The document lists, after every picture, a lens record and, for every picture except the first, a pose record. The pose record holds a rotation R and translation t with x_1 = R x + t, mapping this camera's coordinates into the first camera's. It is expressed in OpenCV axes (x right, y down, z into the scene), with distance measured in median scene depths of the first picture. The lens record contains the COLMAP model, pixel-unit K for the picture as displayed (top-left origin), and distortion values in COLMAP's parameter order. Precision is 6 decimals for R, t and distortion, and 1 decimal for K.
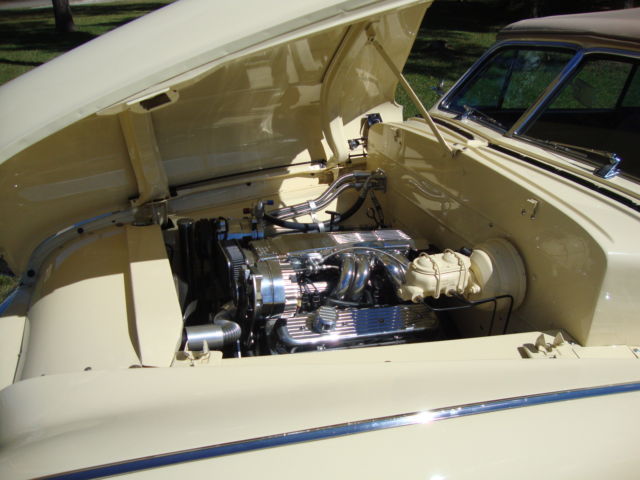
lens RADIAL K [[573.9, 0, 324.3], [0, 573.9, 242.3], [0, 0, 1]] dist [-0.201420, 0.196691]
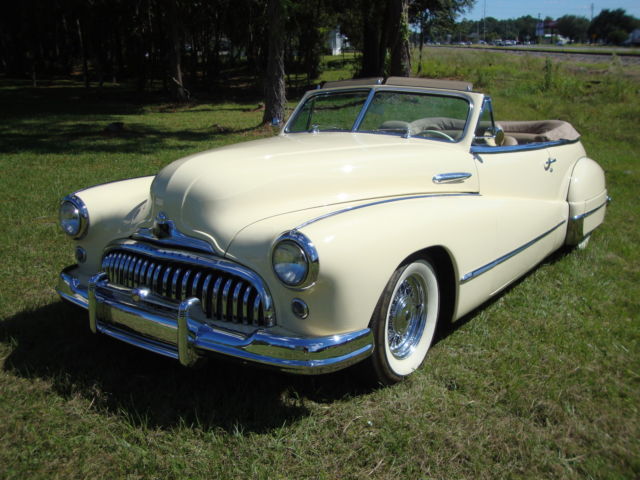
lens RADIAL K [[669.6, 0, 319.3], [0, 669.6, 241.8], [0, 0, 1]] dist [-0.116583, 0.000000]
pose [[0.827295, -0.142629, 0.543359, -1.171609], [0.238713, 0.964818, -0.110195, 0.443271], [-0.508526, 0.220870, 0.832237, -0.887302]]
